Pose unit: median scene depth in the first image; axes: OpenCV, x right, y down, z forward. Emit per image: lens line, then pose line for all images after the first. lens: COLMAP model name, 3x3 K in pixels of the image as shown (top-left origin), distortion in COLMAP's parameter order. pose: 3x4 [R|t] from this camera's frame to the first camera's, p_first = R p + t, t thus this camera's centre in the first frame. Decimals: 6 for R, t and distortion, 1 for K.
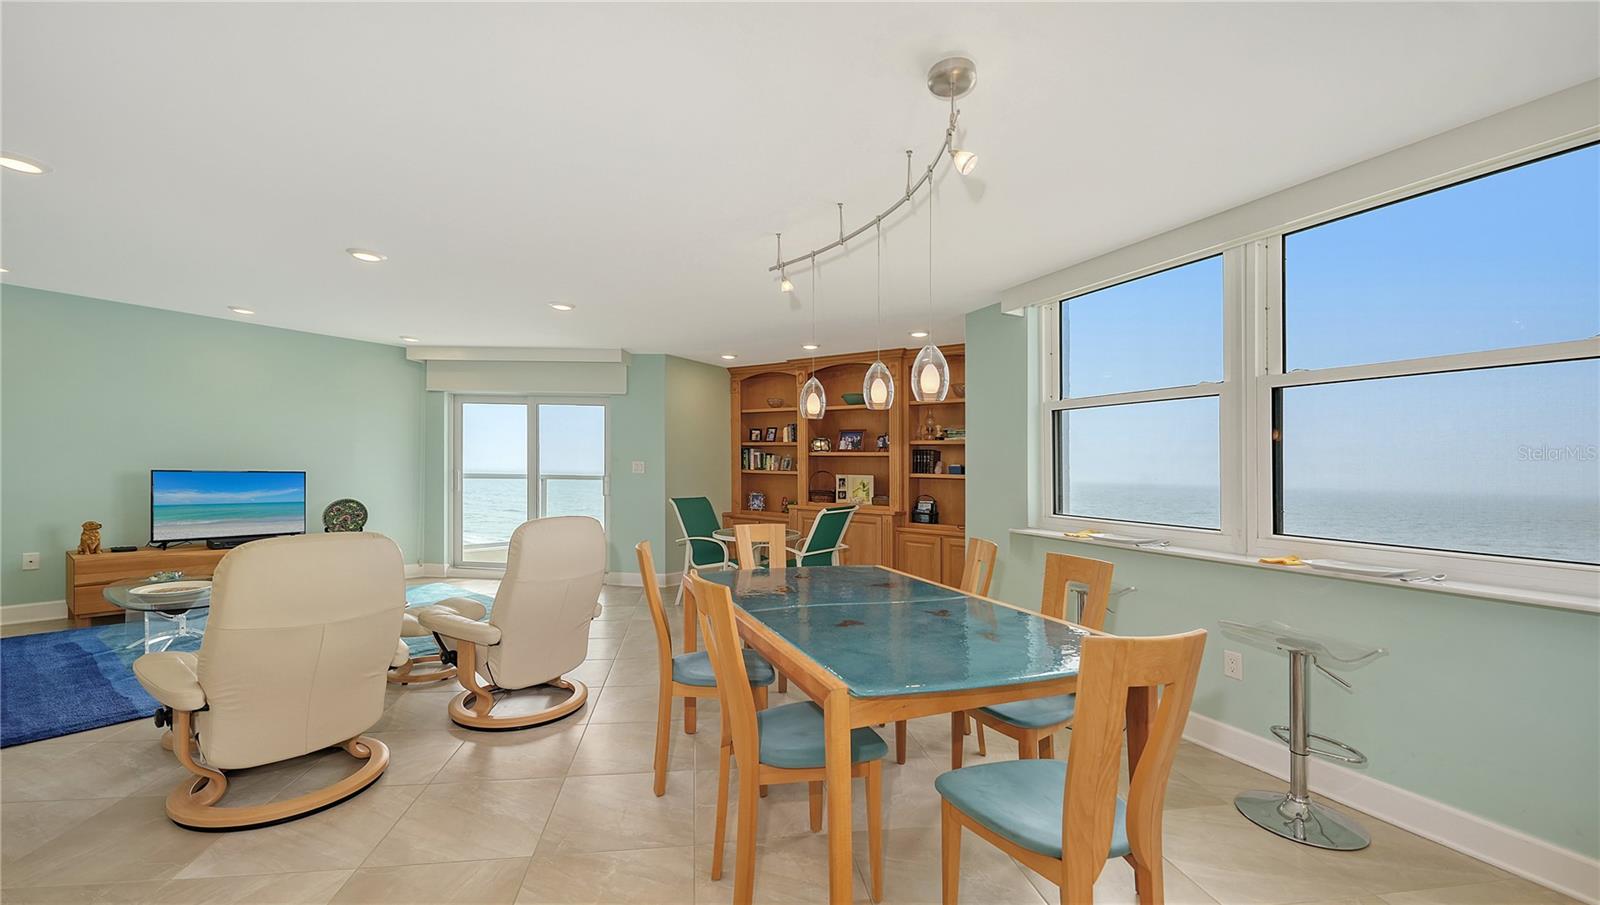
lens RADIAL K [[606.5, 0, 799.2], [0, 606.5, 469.7], [0, 0, 1]] dist [0.012615, 0.000004]
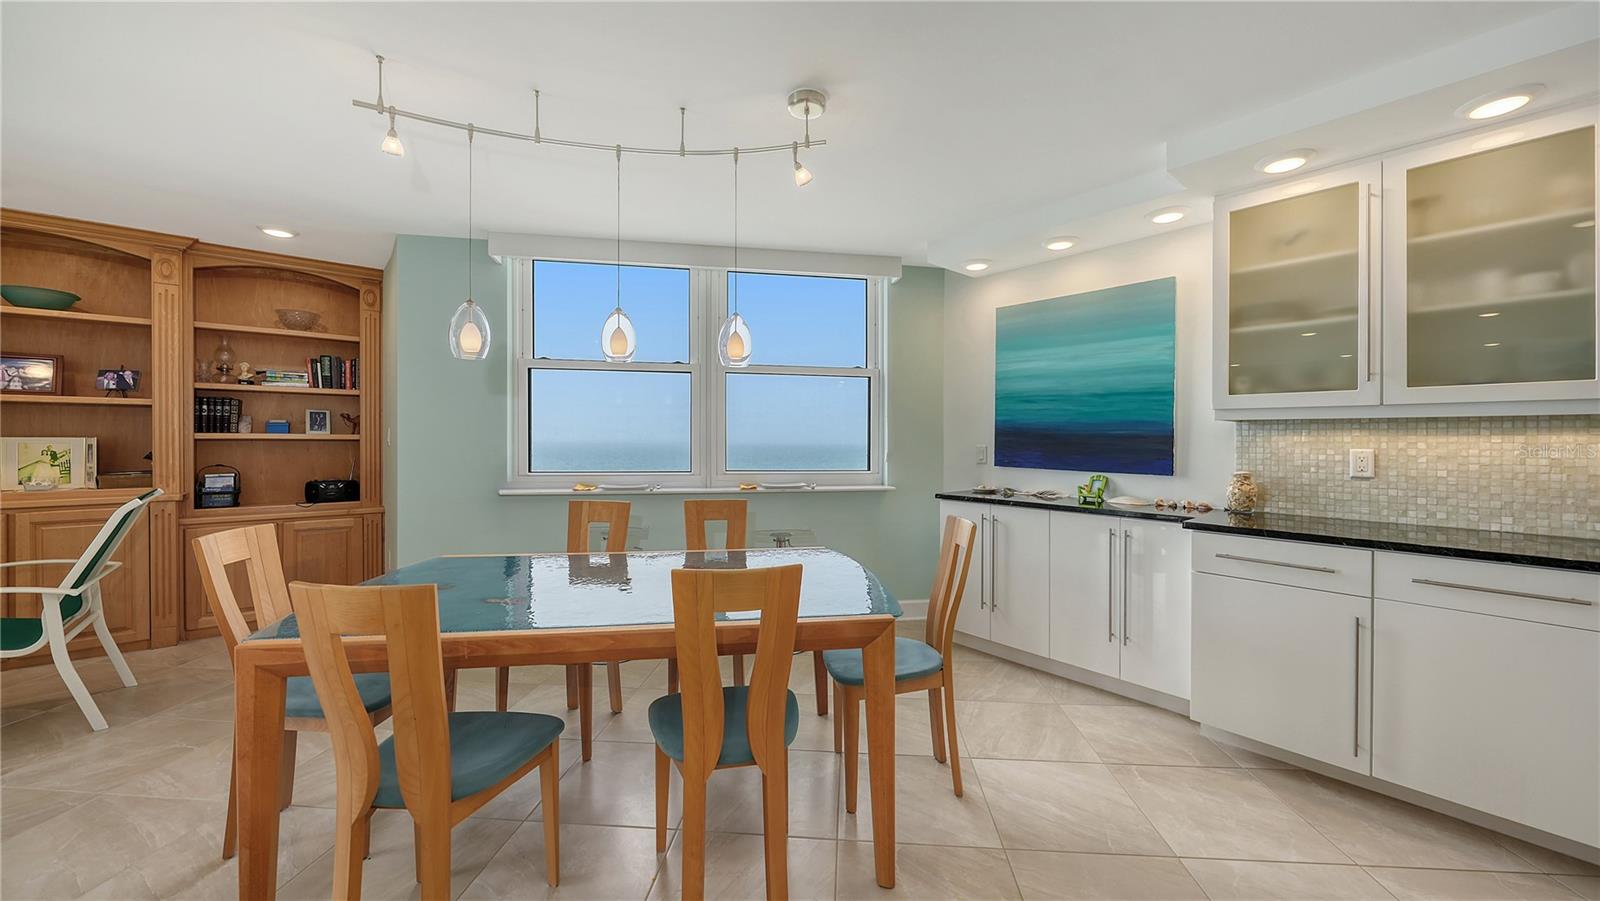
lens RADIAL K [[587.8, 0, 811.8], [0, 587.8, 450.2], [0, 0, 1]] dist [-0.004982, 0.000001]
pose [[0.244782, -0.041790, 0.968677, -0.261048], [-0.001311, 0.999056, 0.043432, -0.003376], [-0.969577, -0.011902, 0.244496, 0.204366]]
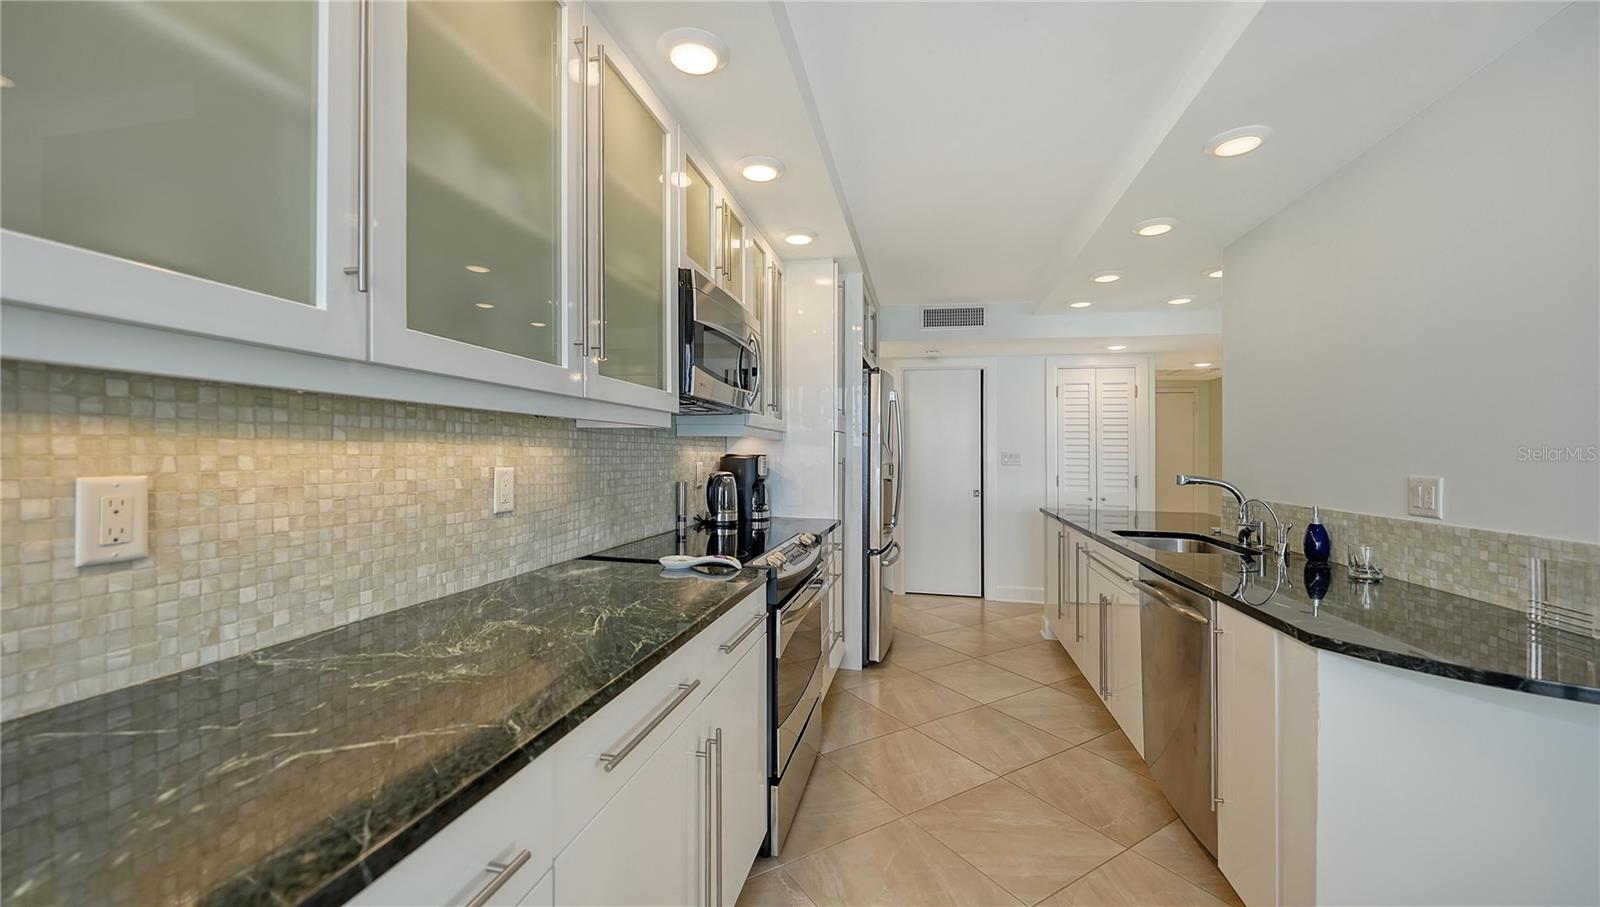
lens RADIAL K [[612.0, 0, 790.4], [0, 612.0, 441.7], [0, 0, 1]] dist [-0.001639, -0.000306]
pose [[-0.922866, -0.047338, -0.382200, 0.139725], [-0.038028, 0.998768, -0.031881, 0.003580], [0.383239, -0.014888, -0.923529, 0.122666]]
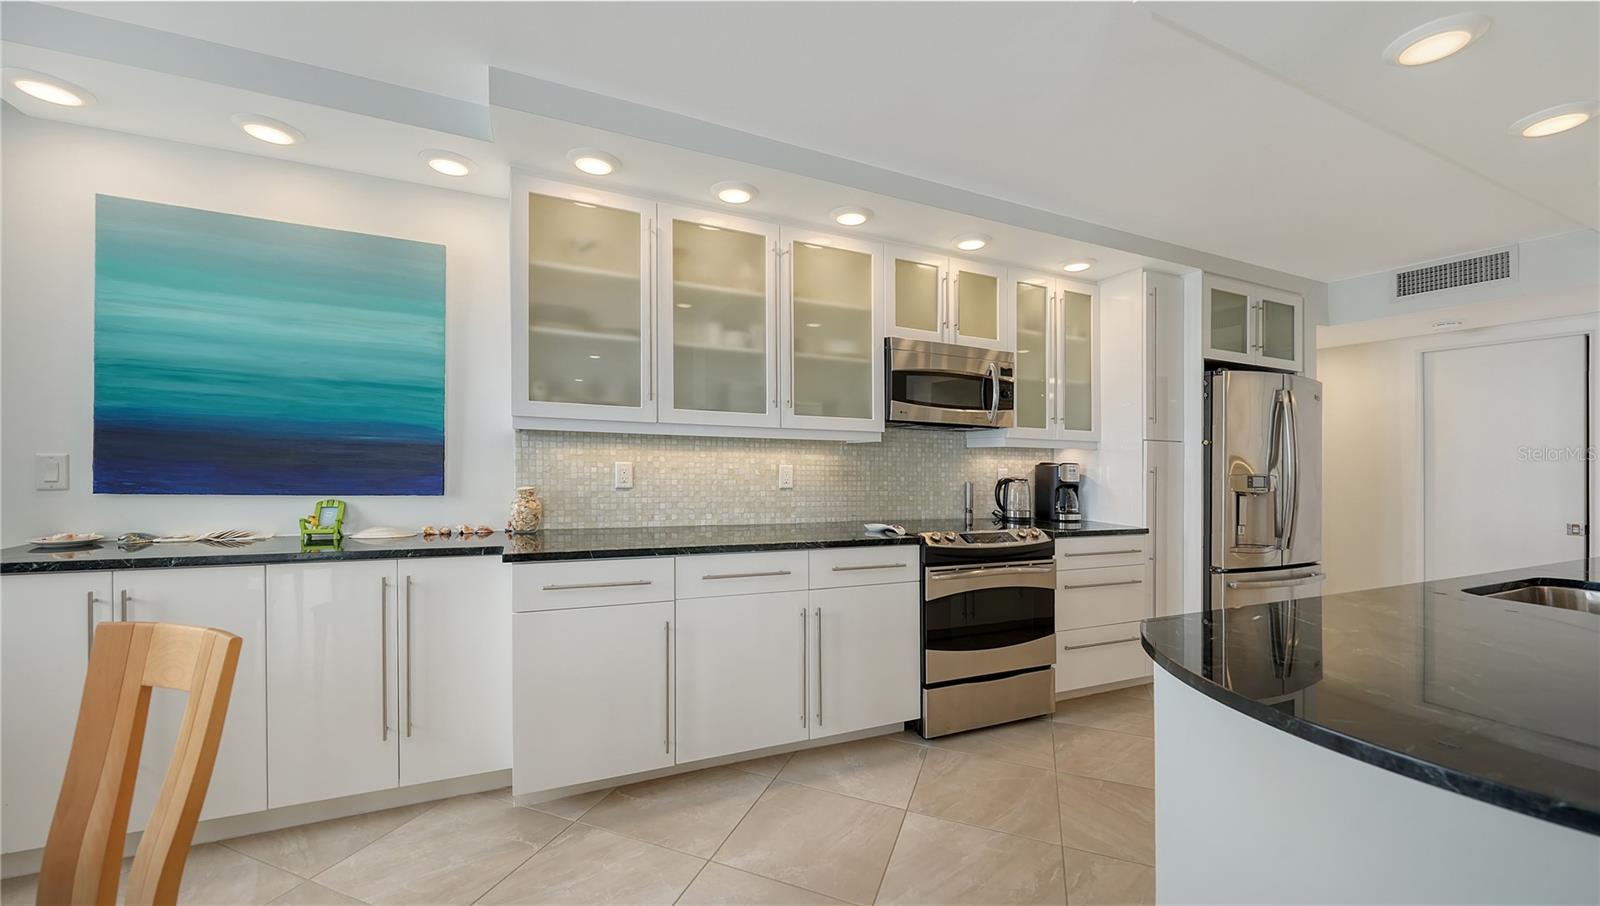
lens RADIAL K [[600.9, 0, 796.9], [0, 600.9, 460.4], [0, 0, 1]] dist [-0.000457, -0.000190]
pose [[-0.859809, -0.047320, 0.508419, -0.115047], [-0.044882, 0.998847, 0.017064, -0.001727], [-0.508640, -0.008147, -0.860941, 0.257633]]
